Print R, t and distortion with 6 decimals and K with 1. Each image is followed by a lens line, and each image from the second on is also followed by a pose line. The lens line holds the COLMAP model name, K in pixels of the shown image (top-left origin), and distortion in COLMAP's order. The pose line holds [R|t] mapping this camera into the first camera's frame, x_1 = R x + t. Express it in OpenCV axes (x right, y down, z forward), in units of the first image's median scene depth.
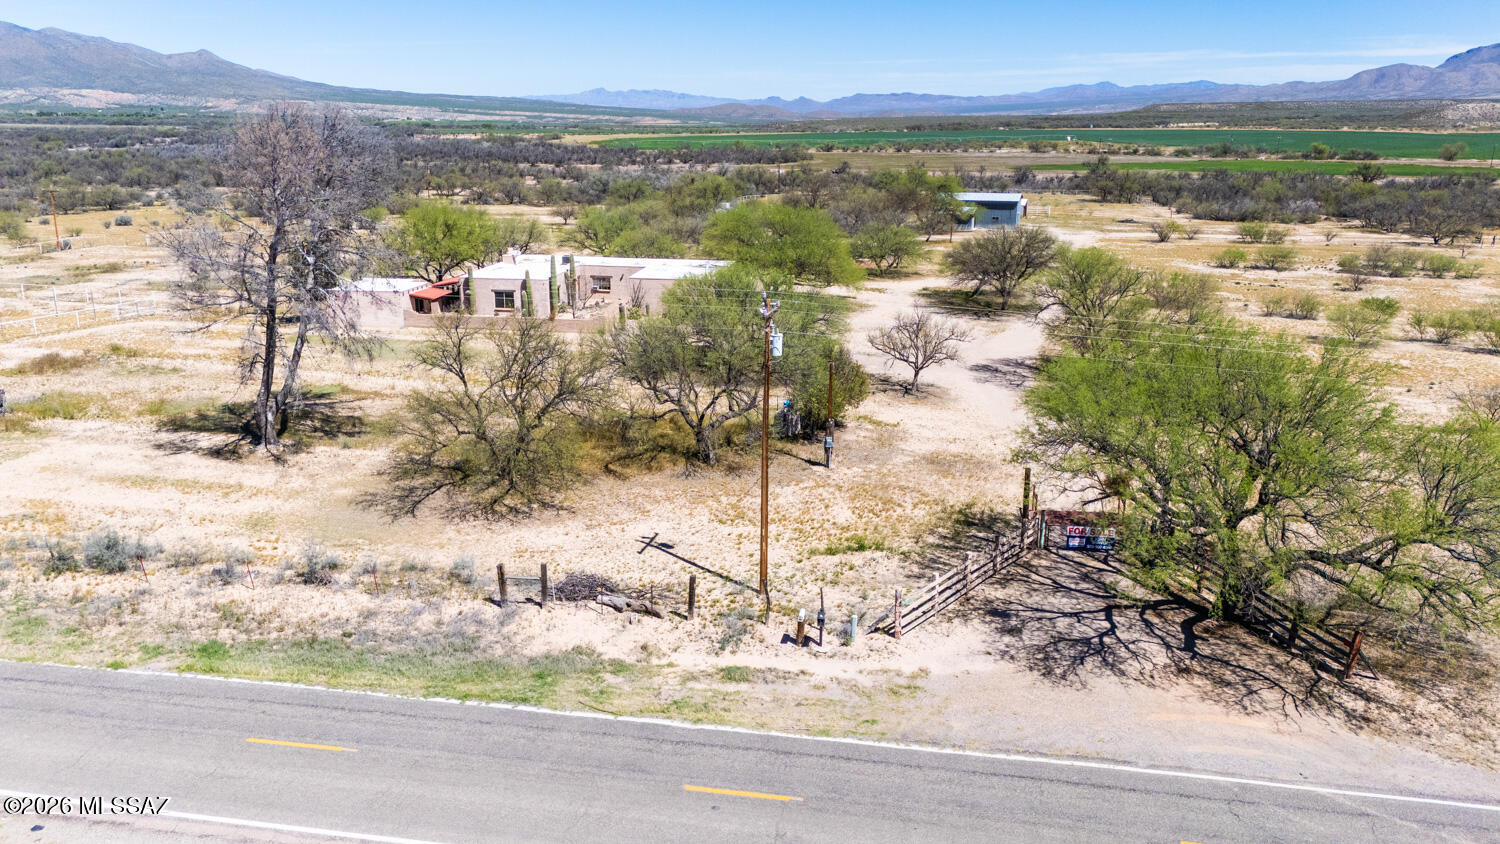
lens RADIAL K [[1106.2, 0, 747.0], [0, 1106.2, 419.7], [0, 0, 1]] dist [0.063249, -0.053104]
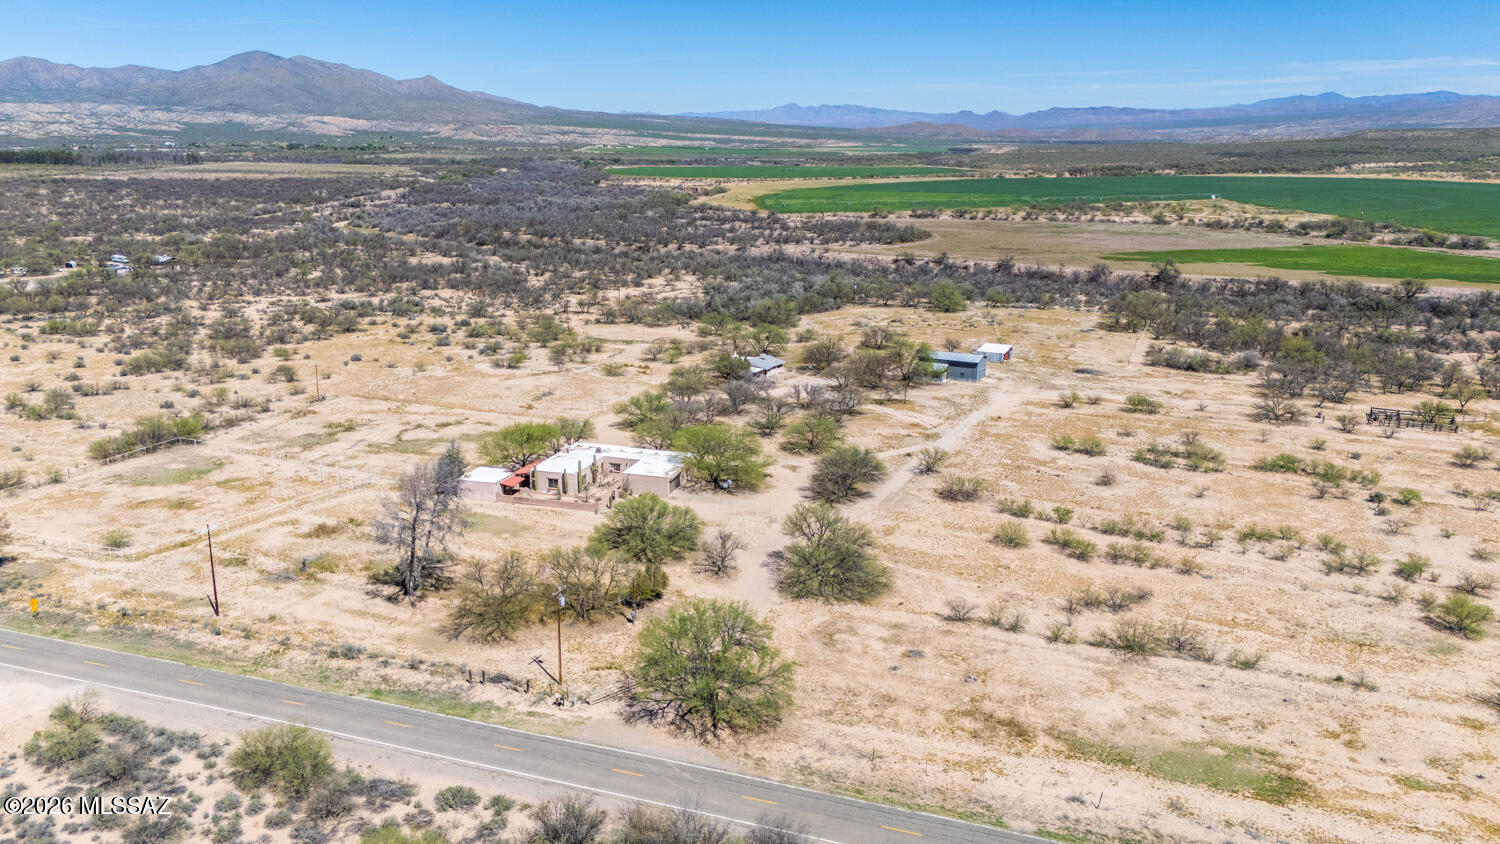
lens RADIAL K [[1106.2, 0, 747.0], [0, 1106.2, 407.6], [0, 0, 1]] dist [0.063249, -0.053104]
pose [[0.986358, 0.040948, -0.159441, 0.592534], [-0.044419, 0.998846, -0.018266, -0.339939], [0.158509, 0.025099, 0.987038, -1.144125]]
